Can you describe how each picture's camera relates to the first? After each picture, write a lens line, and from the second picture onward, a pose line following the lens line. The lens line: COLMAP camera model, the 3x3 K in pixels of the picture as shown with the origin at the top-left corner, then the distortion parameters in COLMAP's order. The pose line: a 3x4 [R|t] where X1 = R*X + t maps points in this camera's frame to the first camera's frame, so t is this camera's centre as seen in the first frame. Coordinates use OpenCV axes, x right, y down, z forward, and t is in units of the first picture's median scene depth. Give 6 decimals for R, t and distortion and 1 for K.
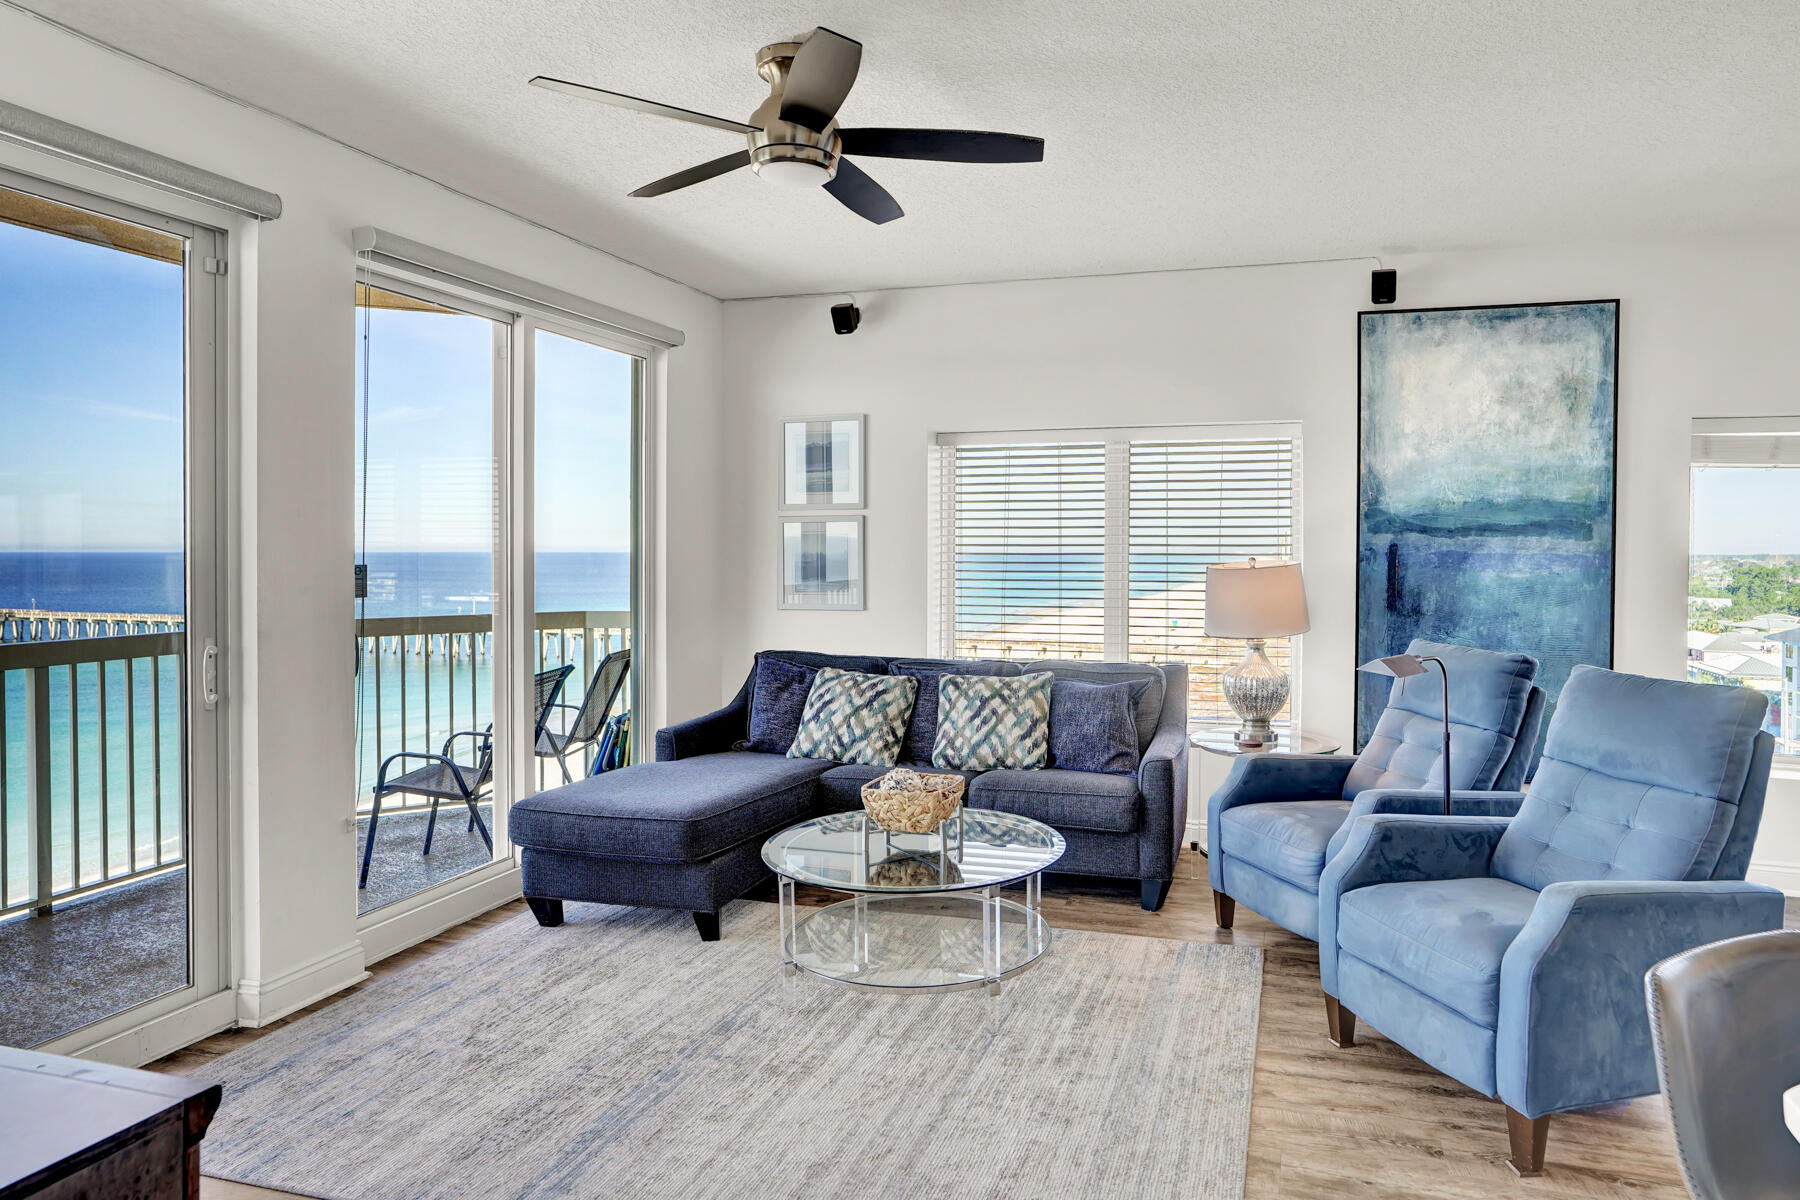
lens RADIAL K [[1073.4, 0, 990.2], [0, 1073.4, 560.7], [0, 0, 1]] dist [-0.042715, 0.041242]
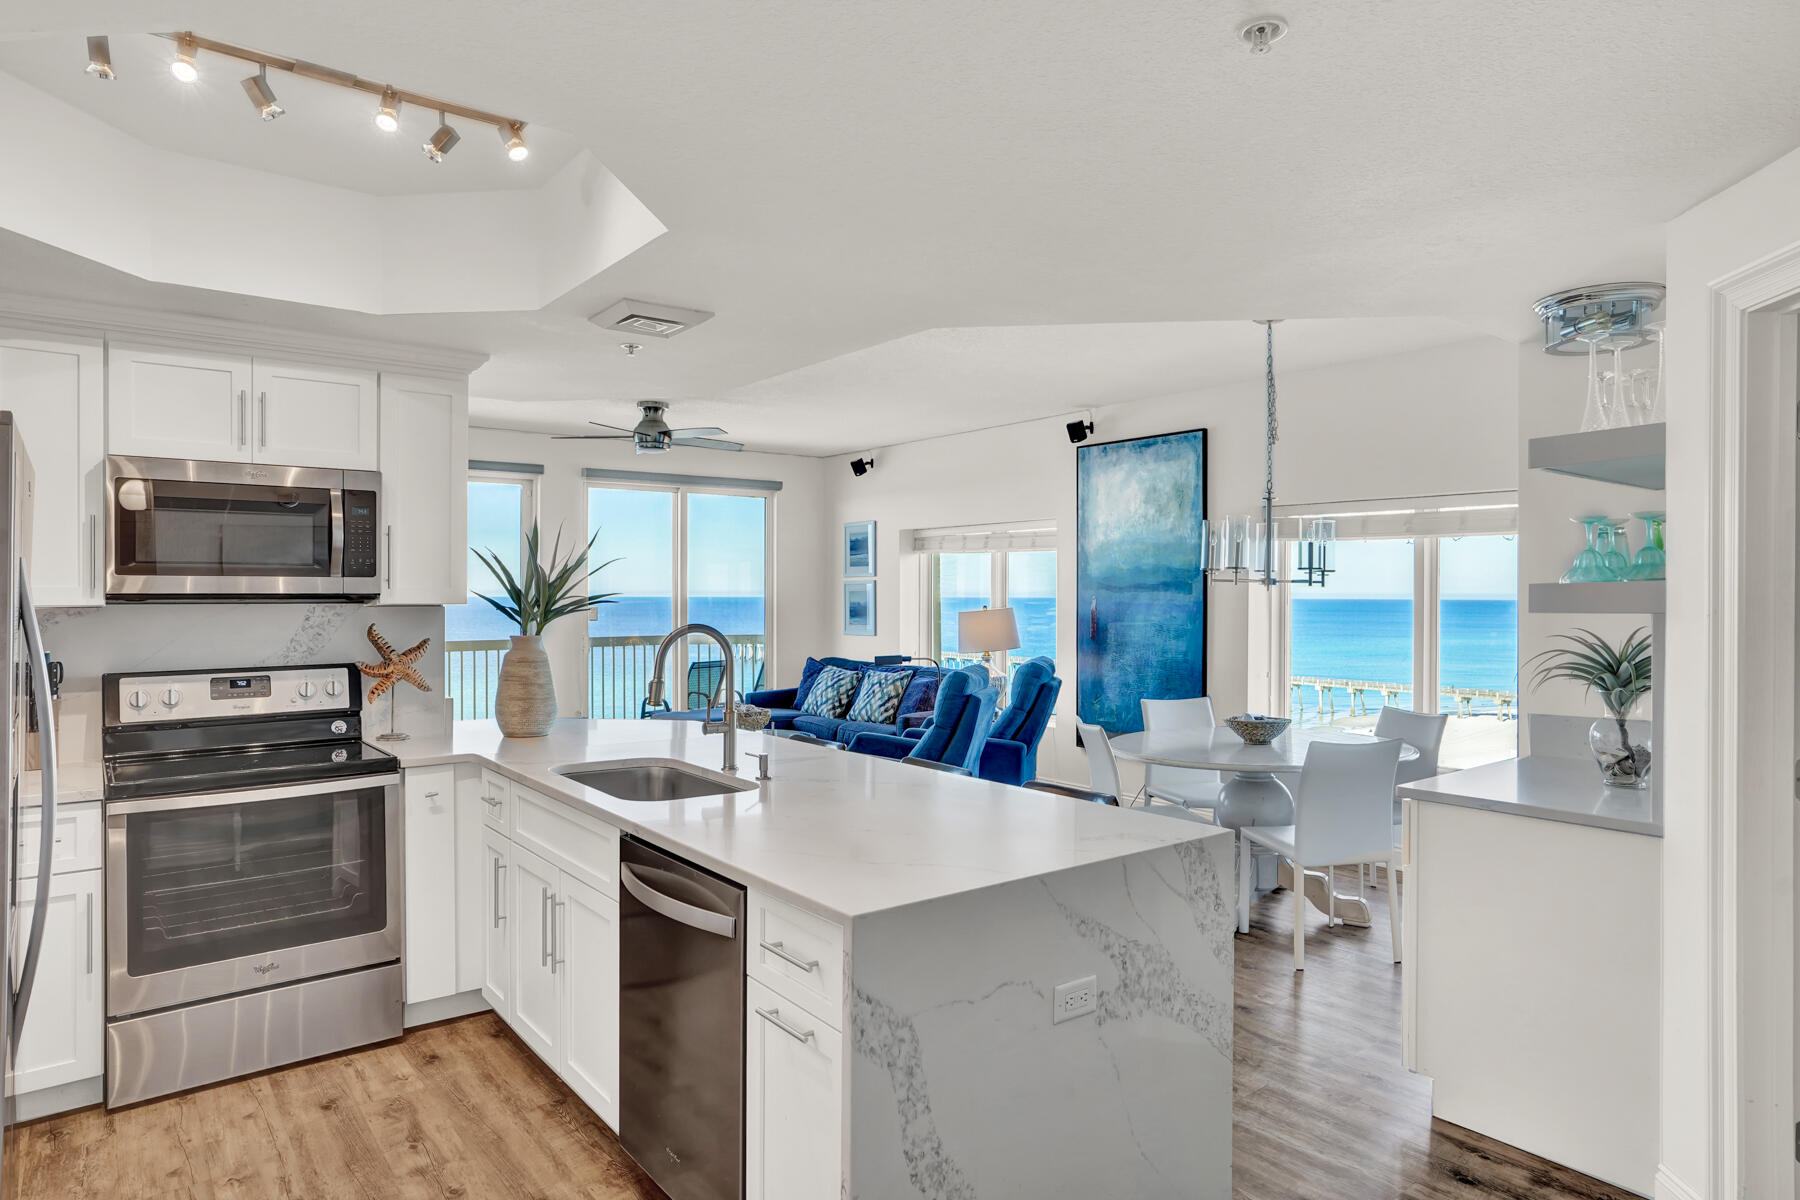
lens RADIAL K [[1044.9, 0, 905.2], [0, 1044.9, 597.3], [0, 0, 1]] dist [-0.007459, -0.000431]
pose [[0.812643, -0.001410, -0.582760, 1.054852], [-0.005827, 0.999927, -0.010545, 0.002324], [0.582733, 0.011965, 0.812576, -0.383534]]
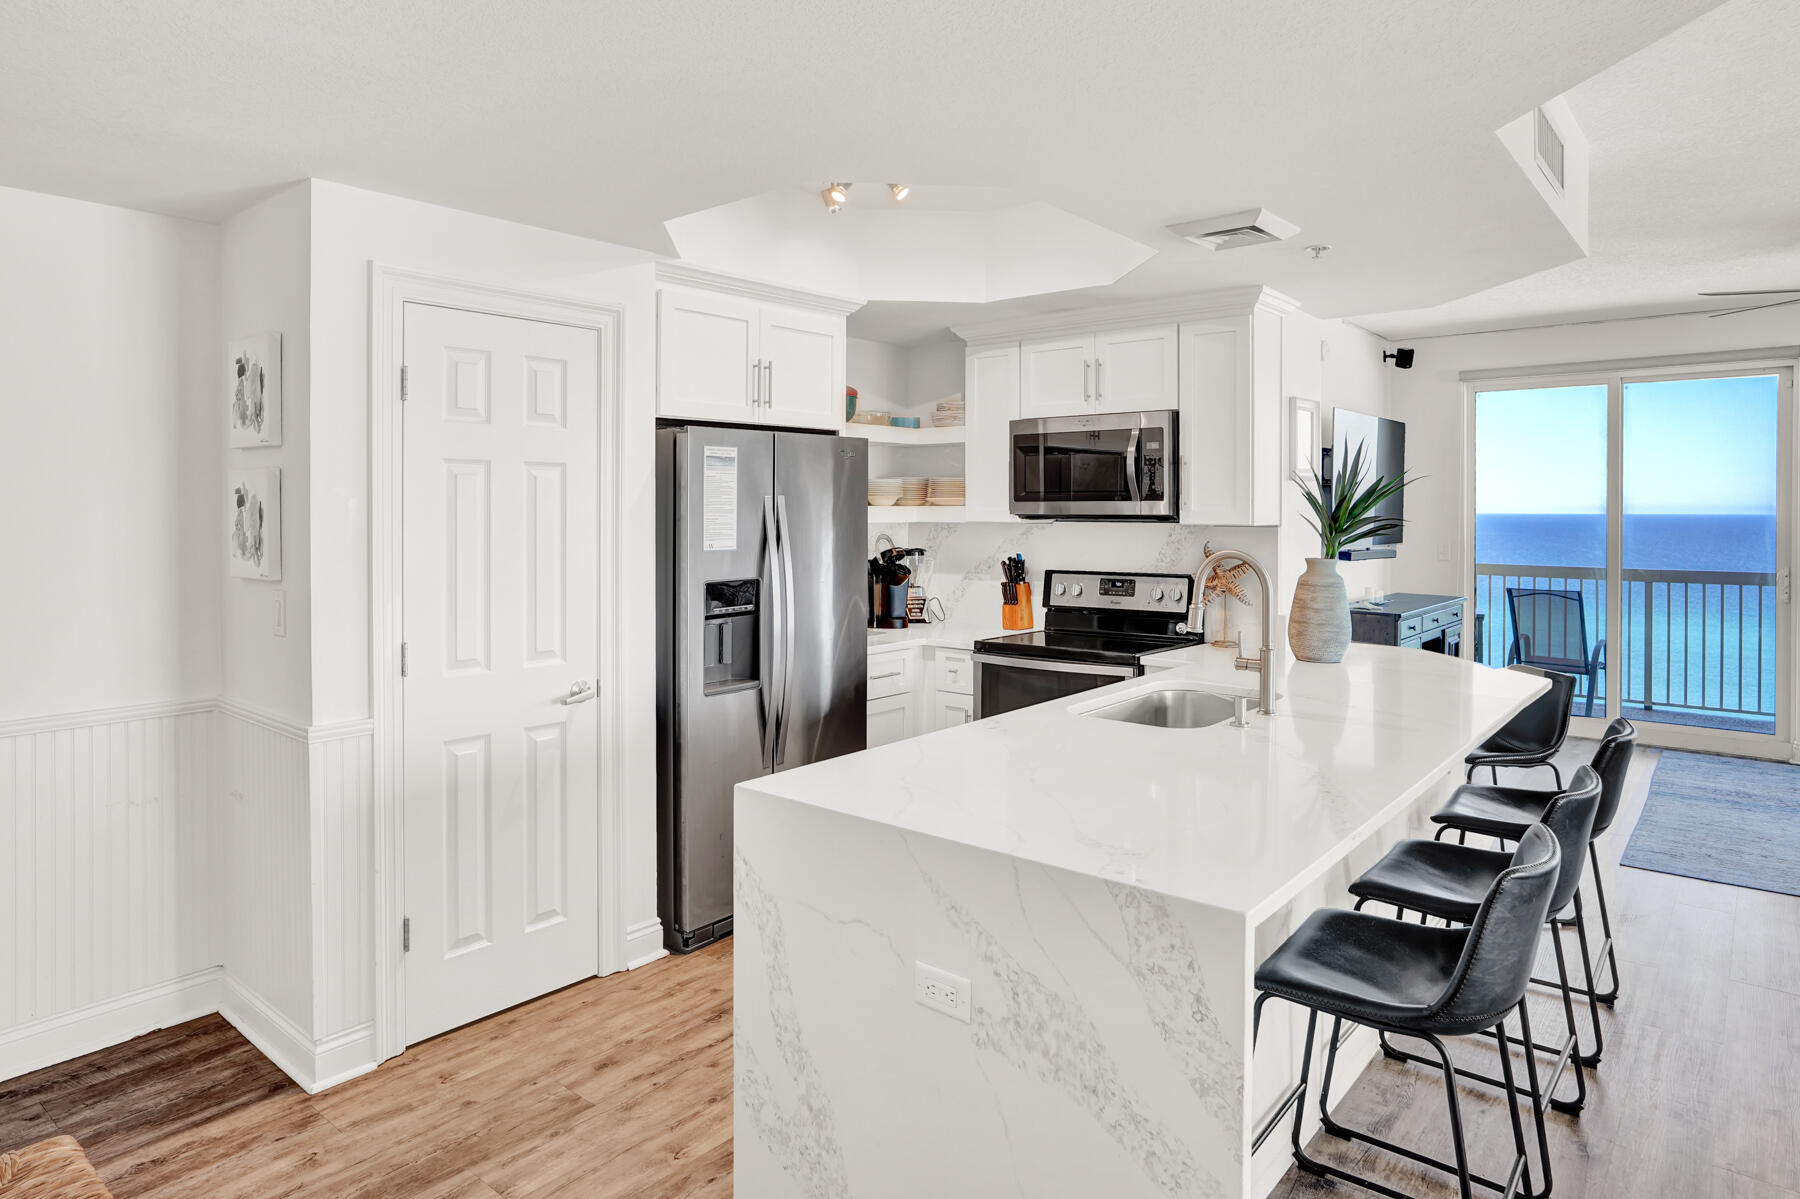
lens RADIAL K [[1080.4, 0, 906.9], [0, 1080.4, 510.2], [0, 0, 1]] dist [-0.051112, 0.044010]
pose [[-0.393135, -0.004425, -0.919470, 1.223498], [-0.017899, 0.999836, 0.002841, -0.008603], [0.919306, 0.017575, -0.393150, 0.172030]]
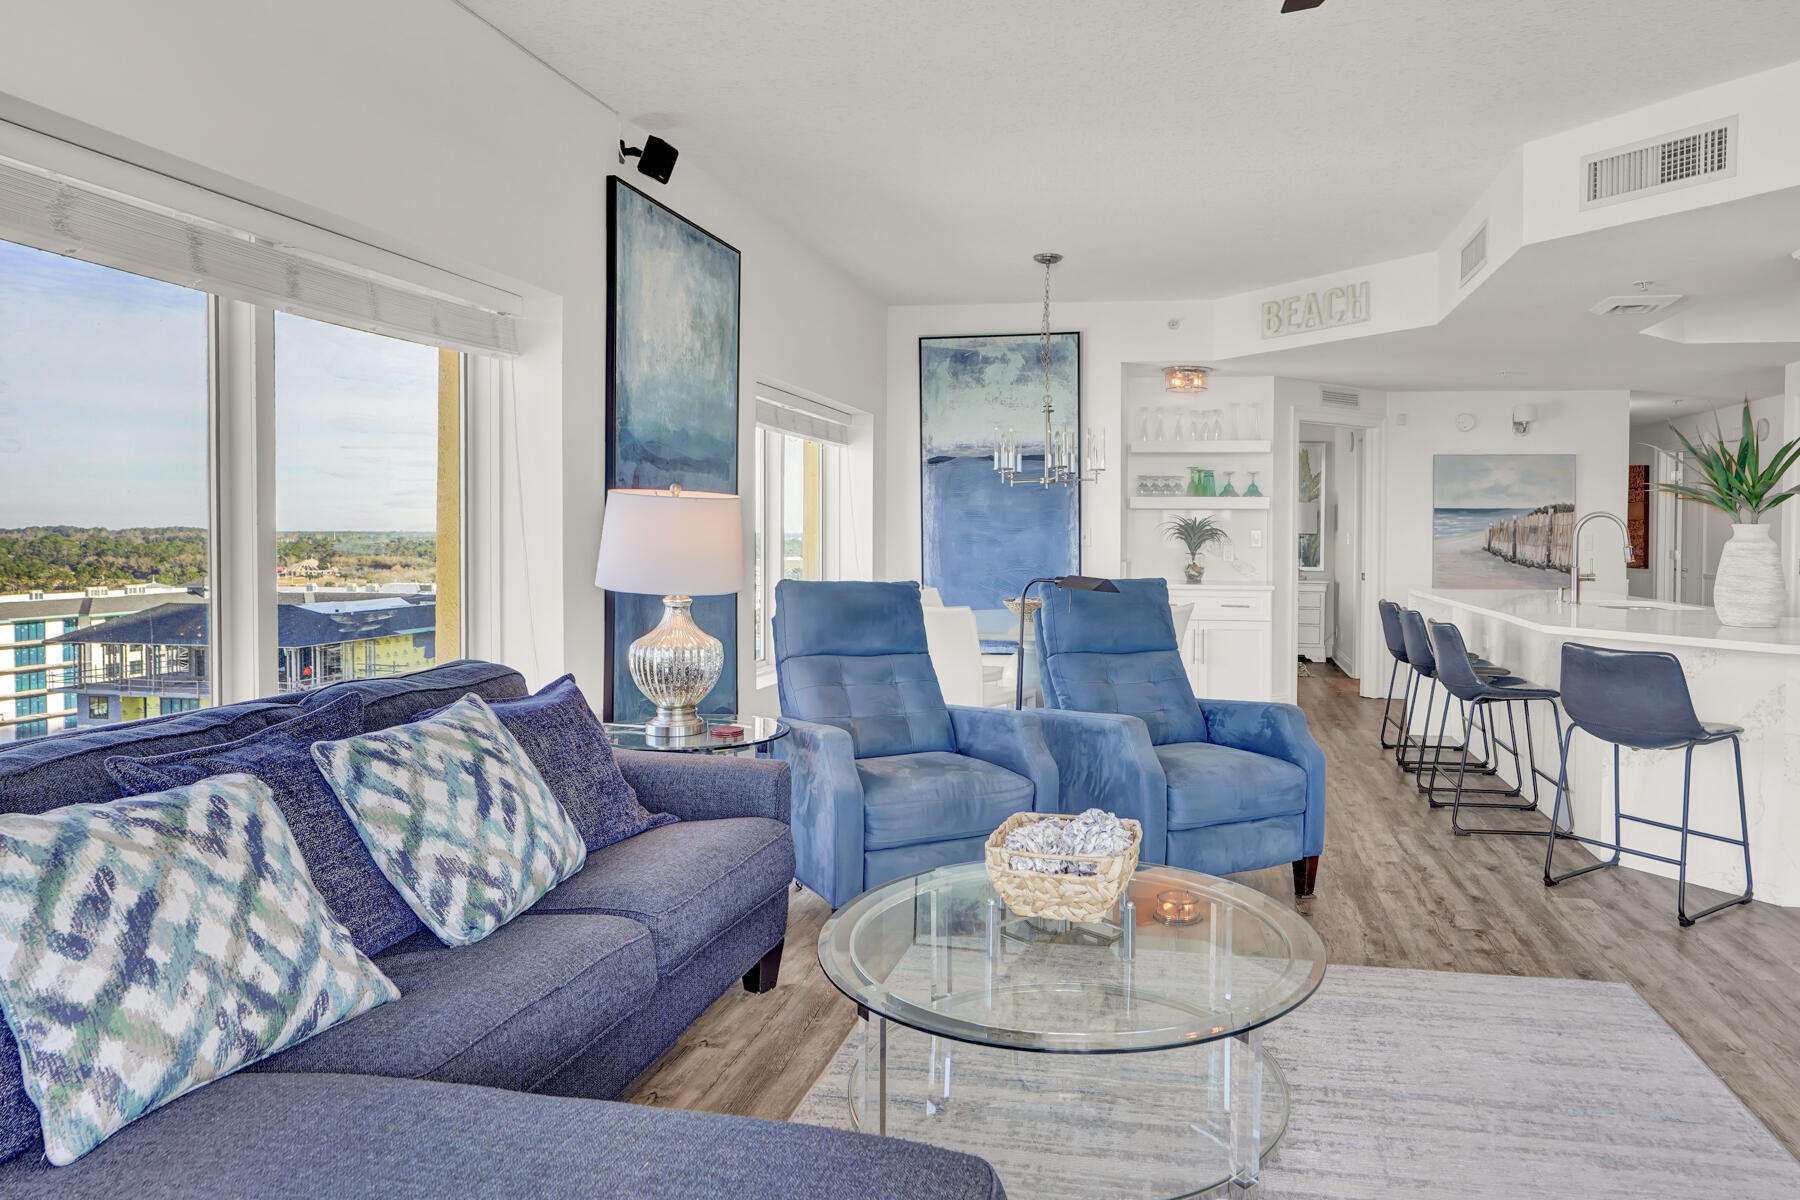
lens RADIAL K [[1114.9, 0, 1048.1], [0, 1114.9, 533.6], [0, 0, 1]] dist [-0.004172, 0.015022]
pose [[-0.137519, -0.007985, 0.990467, -0.525922], [0.004740, 0.999951, 0.008720, 0.024227], [-0.990488, 0.005894, -0.137475, 0.823096]]
